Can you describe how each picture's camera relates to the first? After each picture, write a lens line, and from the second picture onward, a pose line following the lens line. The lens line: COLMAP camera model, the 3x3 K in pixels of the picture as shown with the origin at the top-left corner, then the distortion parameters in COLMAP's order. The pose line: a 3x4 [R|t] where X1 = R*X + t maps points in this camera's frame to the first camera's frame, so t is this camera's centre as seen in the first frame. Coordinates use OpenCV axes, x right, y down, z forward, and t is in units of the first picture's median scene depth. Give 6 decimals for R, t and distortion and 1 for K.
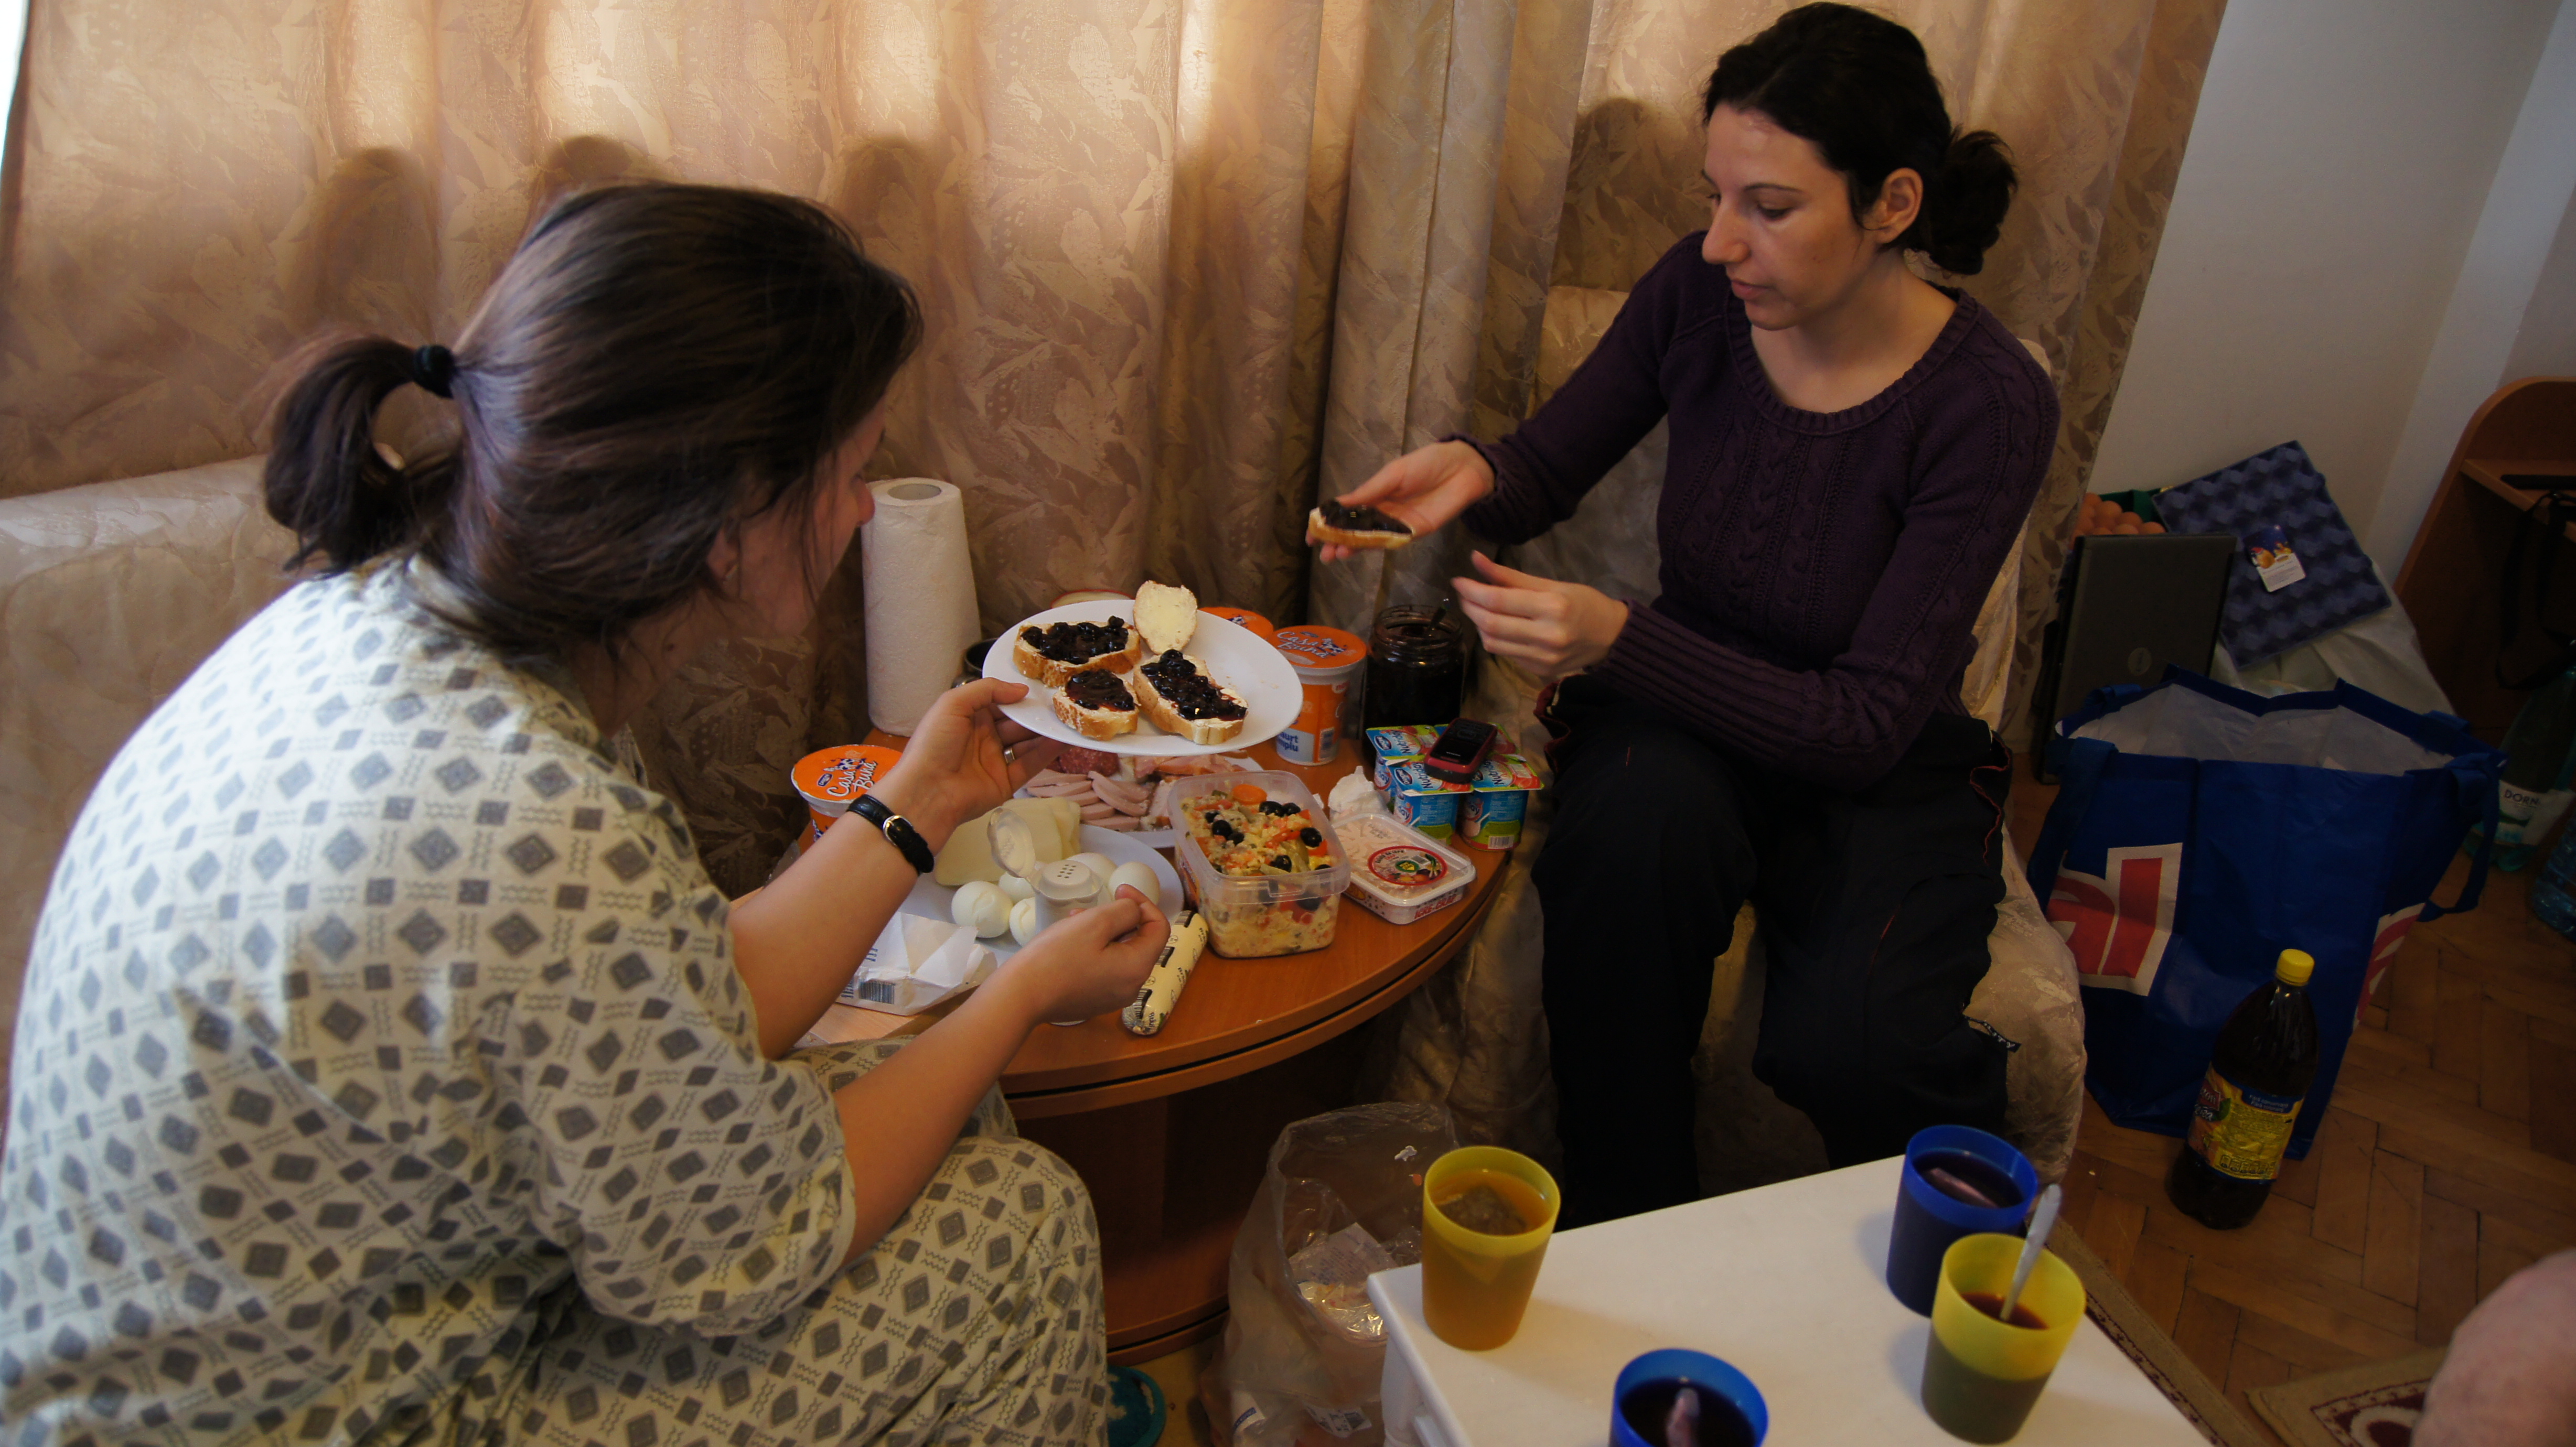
lens RADIAL K [[1904.3, 0, 1245.3], [0, 1904.3, 774.0], [0, 0, 1]] dist [-0.131420, 0.130090]
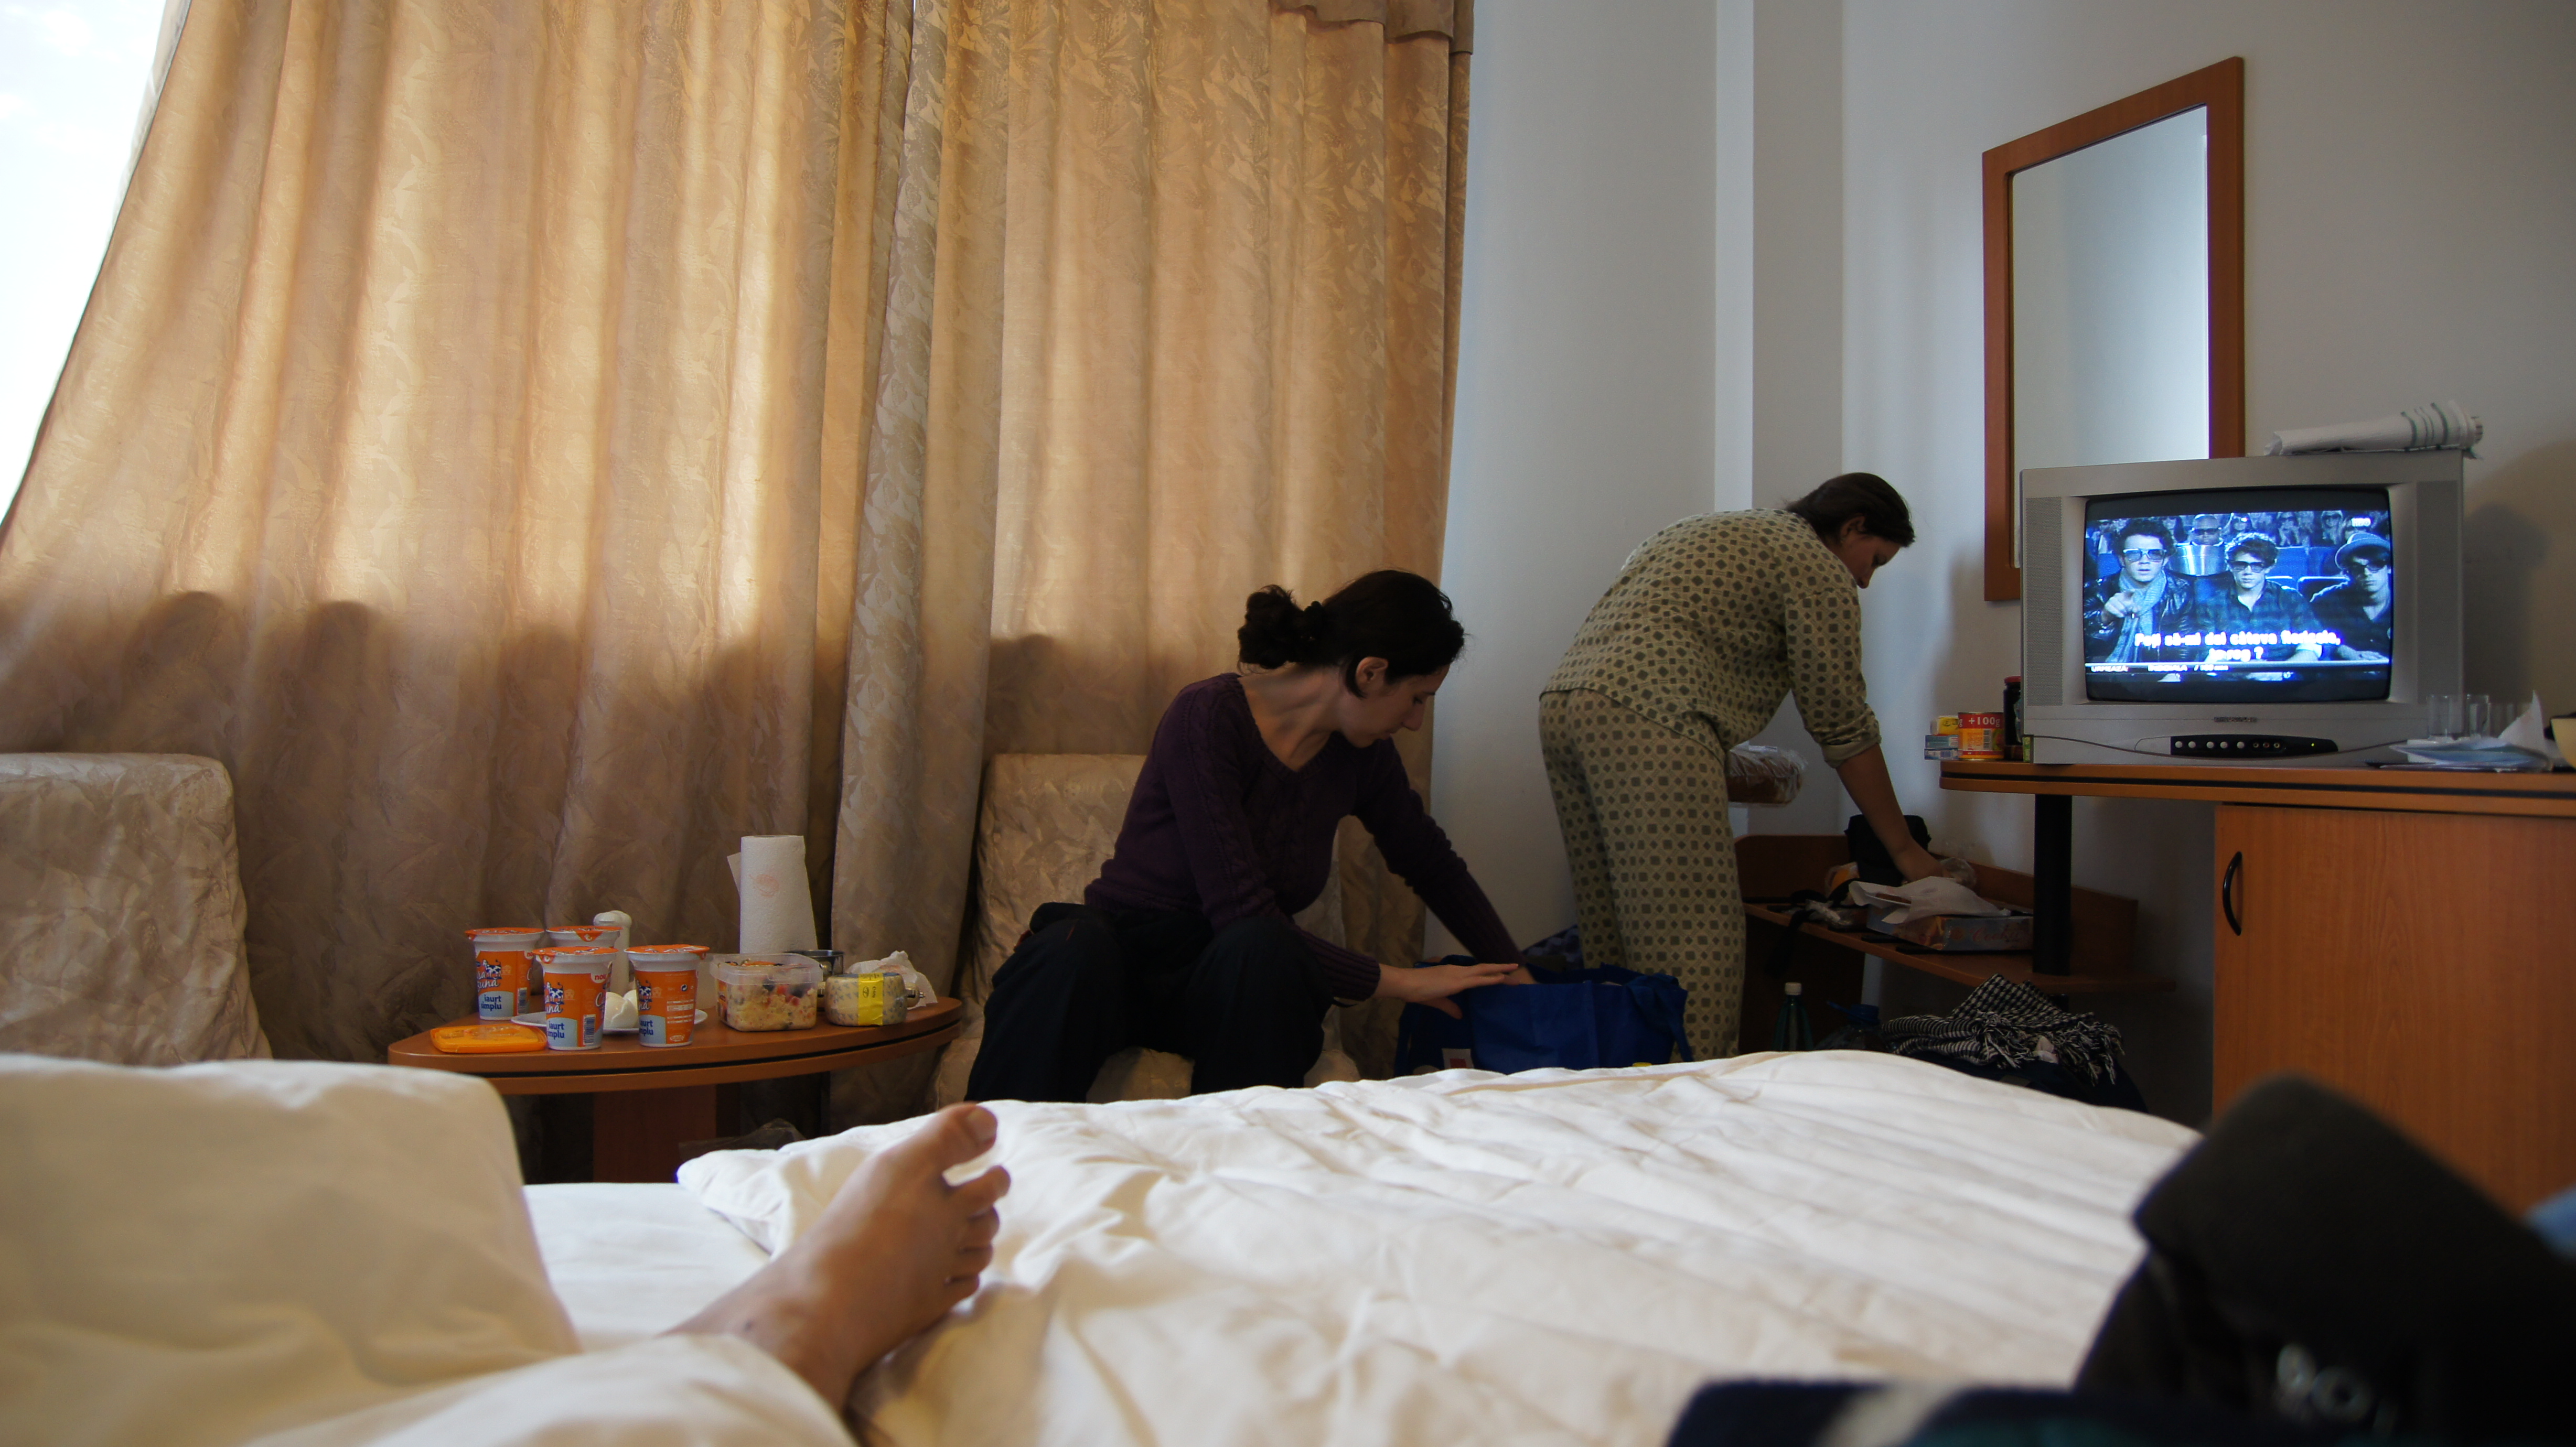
lens RADIAL K [[1904.3, 0, 1260.3], [0, 1904.3, 741.6], [0, 0, 1]] dist [-0.131420, 0.130090]
pose [[0.984431, -0.042753, 0.170494, 0.140601], [0.114956, 0.890369, -0.440486, 0.560293], [-0.132971, 0.453227, 0.881421, -0.482914]]
